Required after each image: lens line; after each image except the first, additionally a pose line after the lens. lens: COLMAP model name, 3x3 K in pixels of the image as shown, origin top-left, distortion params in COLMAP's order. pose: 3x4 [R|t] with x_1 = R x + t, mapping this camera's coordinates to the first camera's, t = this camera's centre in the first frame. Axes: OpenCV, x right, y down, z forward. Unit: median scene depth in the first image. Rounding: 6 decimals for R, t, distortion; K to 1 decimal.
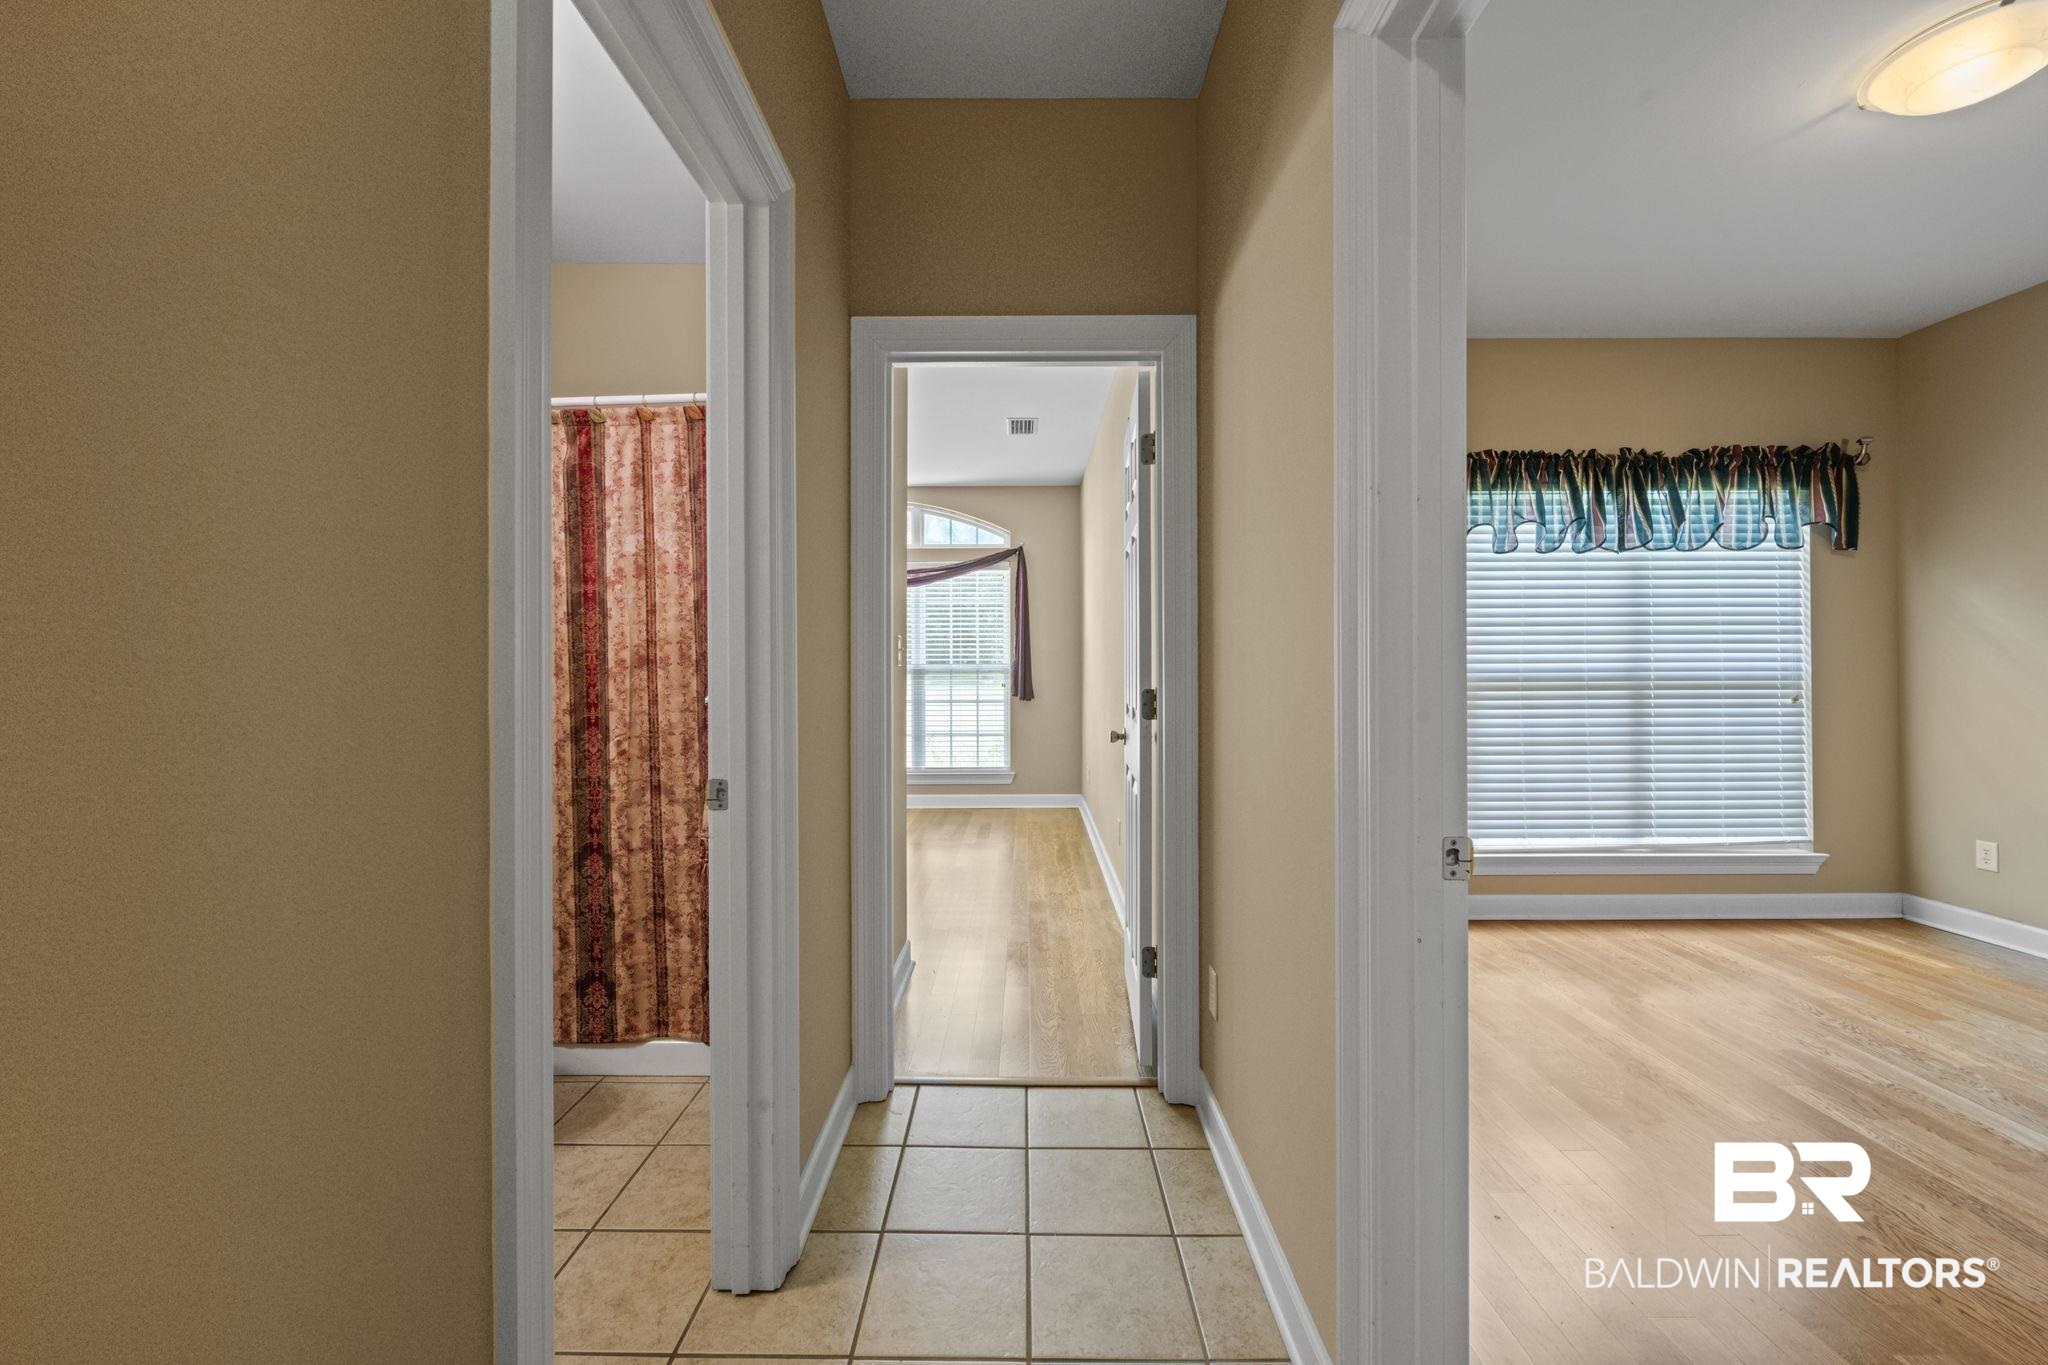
lens RADIAL K [[812.3, 0, 1023.1], [0, 812.3, 666.9], [0, 0, 1]] dist [-0.001657, 0.000456]
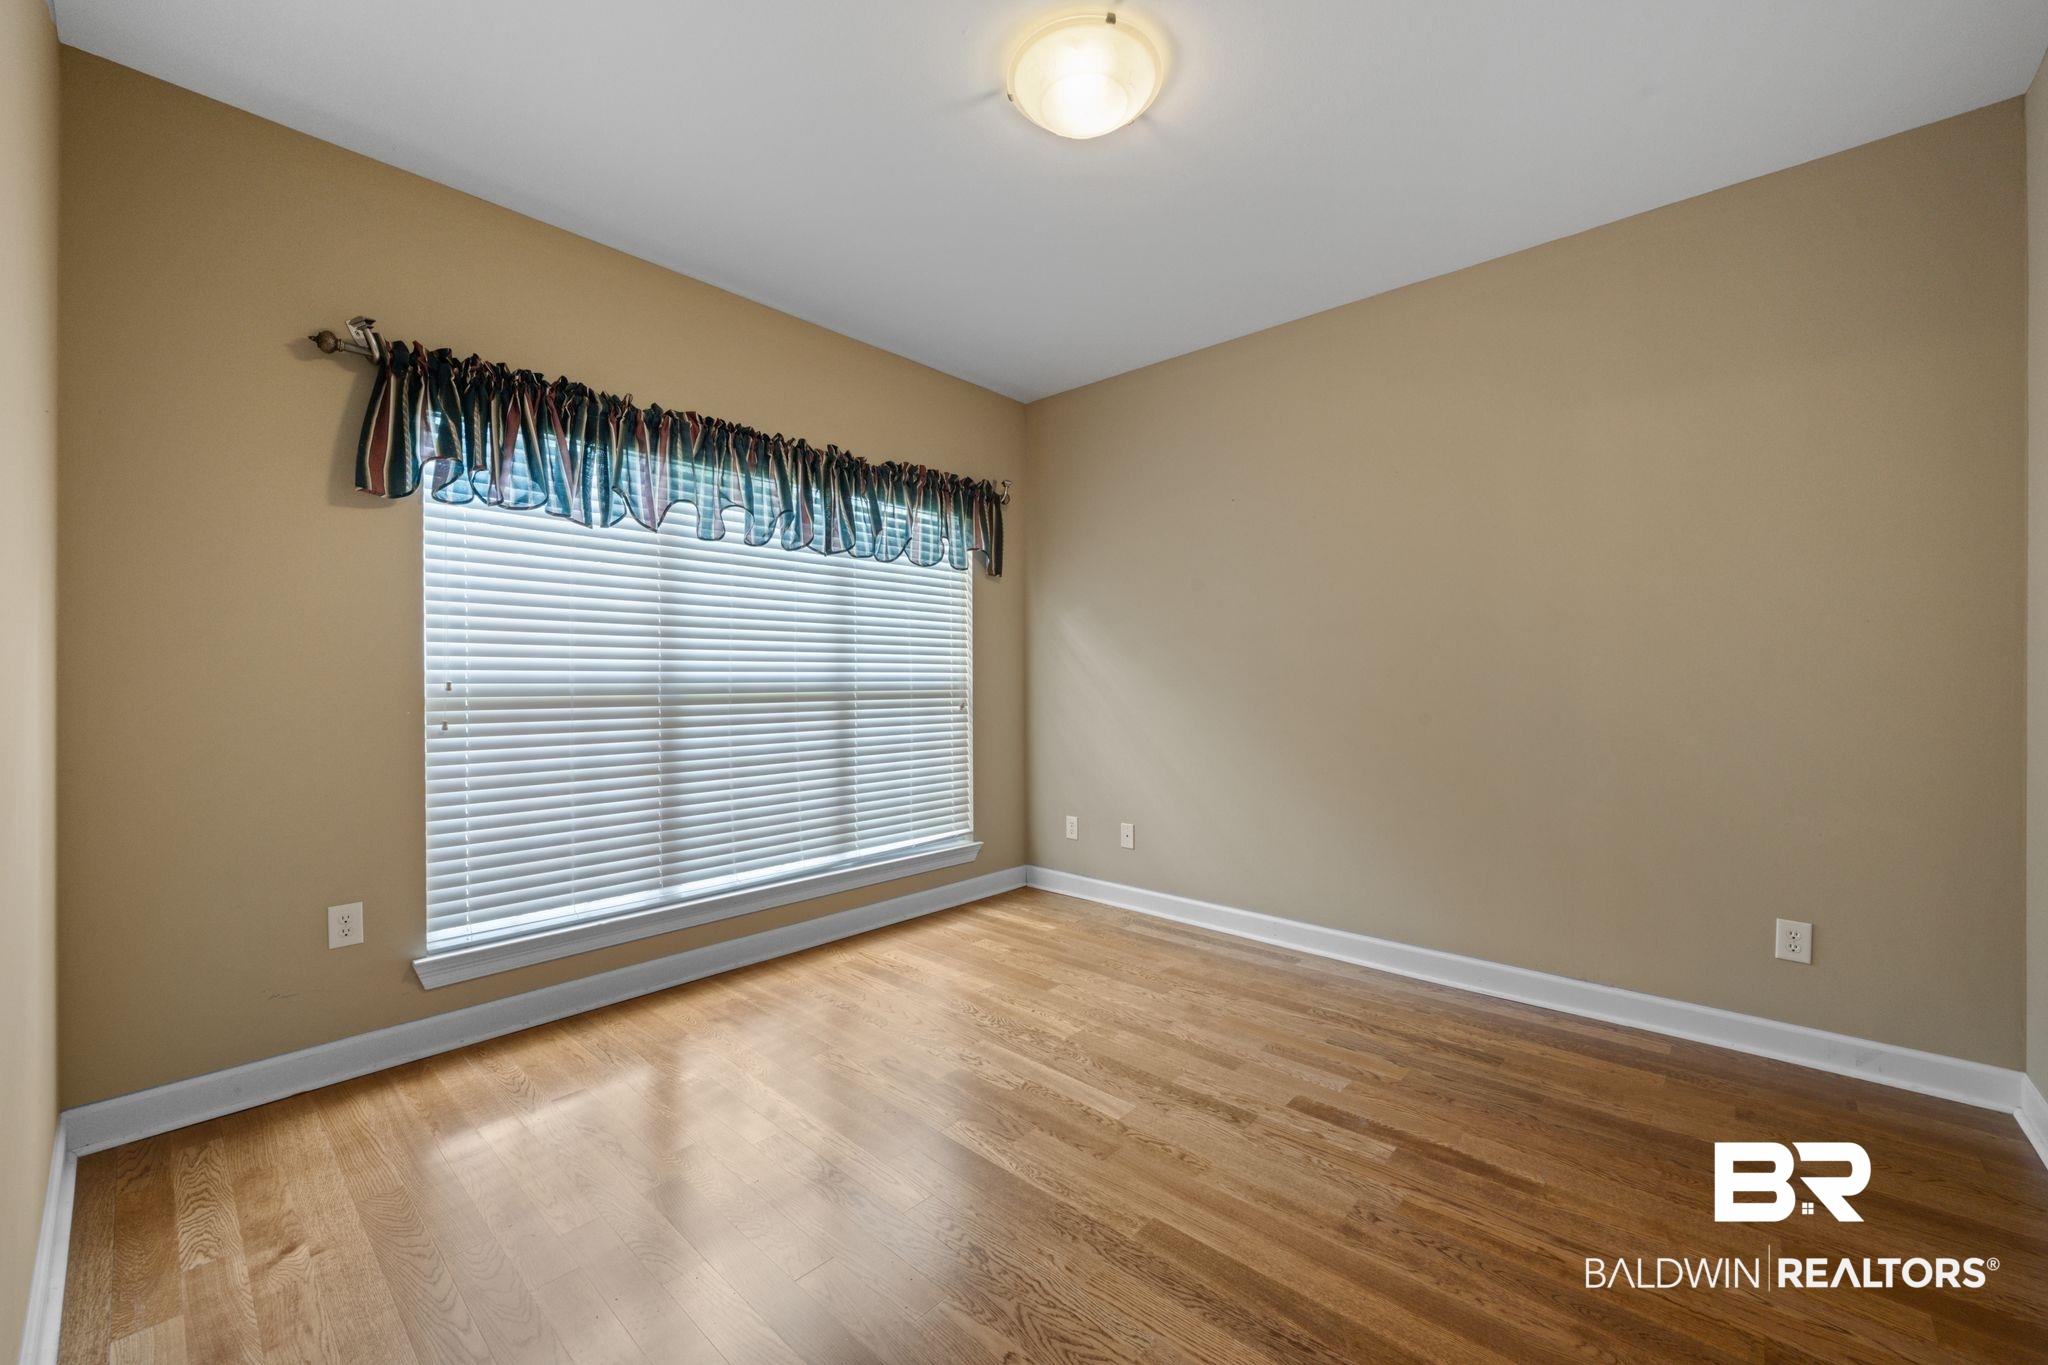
lens RADIAL K [[803.7, 0, 1023.0], [0, 803.7, 673.3], [0, 0, 1]] dist [-0.001216, -0.000810]
pose [[0.674848, 0.008061, 0.737912, 0.200391], [-0.004555, 0.999967, -0.006758, 0.001477], [-0.737942, 0.001199, 0.674863, 0.200517]]
